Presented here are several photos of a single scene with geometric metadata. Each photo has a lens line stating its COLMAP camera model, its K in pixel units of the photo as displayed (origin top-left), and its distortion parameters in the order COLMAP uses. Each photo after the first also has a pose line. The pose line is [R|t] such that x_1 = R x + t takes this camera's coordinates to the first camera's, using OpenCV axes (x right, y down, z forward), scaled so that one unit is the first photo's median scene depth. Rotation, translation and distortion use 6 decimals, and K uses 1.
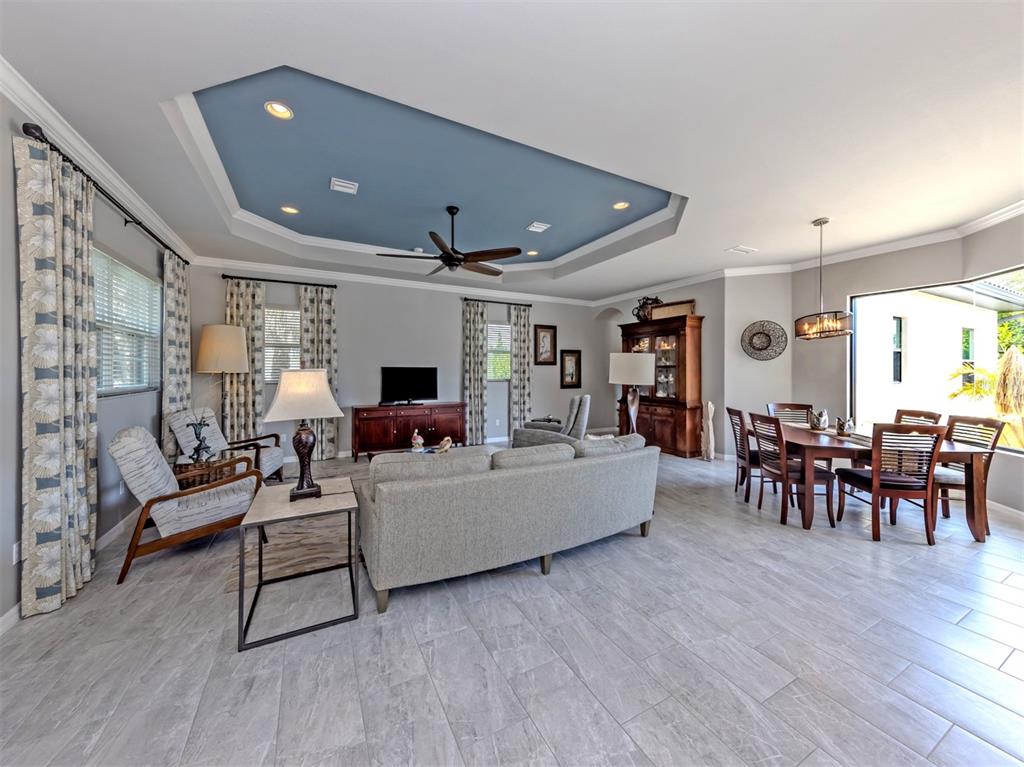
lens RADIAL K [[374.5, 0, 503.8], [0, 374.5, 374.6], [0, 0, 1]] dist [0.009466, -0.000984]
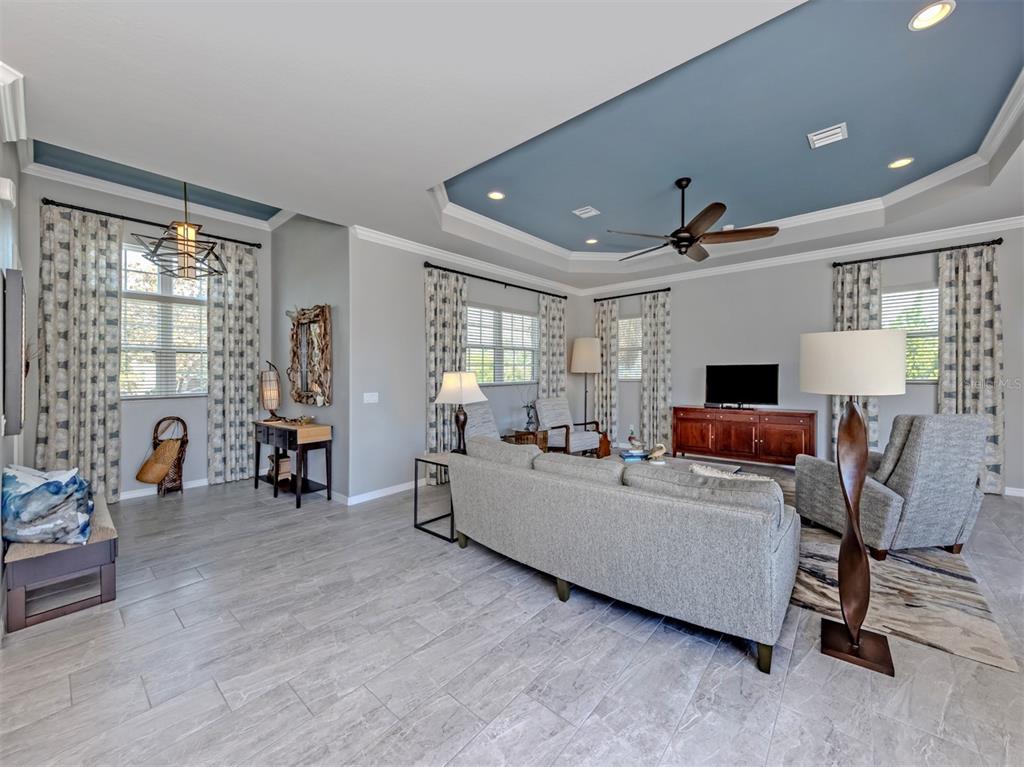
lens RADIAL K [[389.6, 0, 549.8], [0, 389.6, 374.2], [0, 0, 1]] dist [0.001563, 0.000174]
pose [[0.414284, -0.001987, -0.910146, 0.522359], [0.004416, 0.999990, -0.000173, -0.000367], [0.910137, -0.003947, 0.414289, 0.332664]]
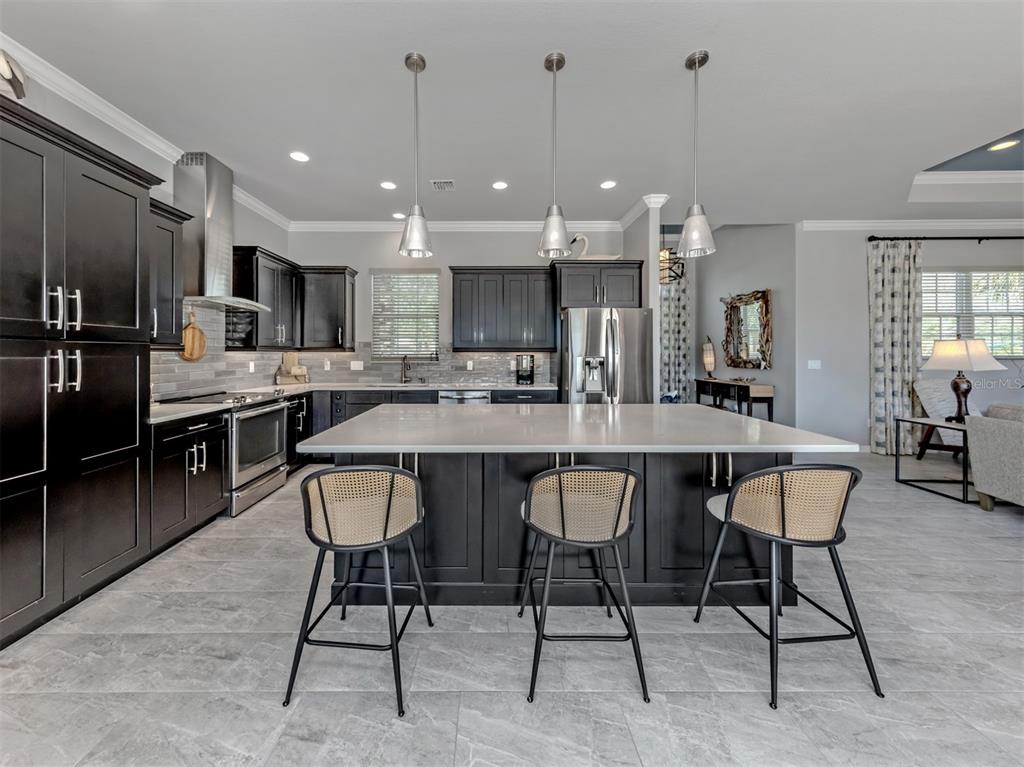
lens RADIAL K [[374.5, 0, 495.3], [0, 374.5, 347.6], [0, 0, 1]] dist [0.009466, -0.000984]
pose [[-0.450322, -0.010596, -0.892804, 0.838495], [-0.005754, 0.999943, -0.008965, 0.021224], [0.892848, 0.001100, -0.450357, 0.000099]]
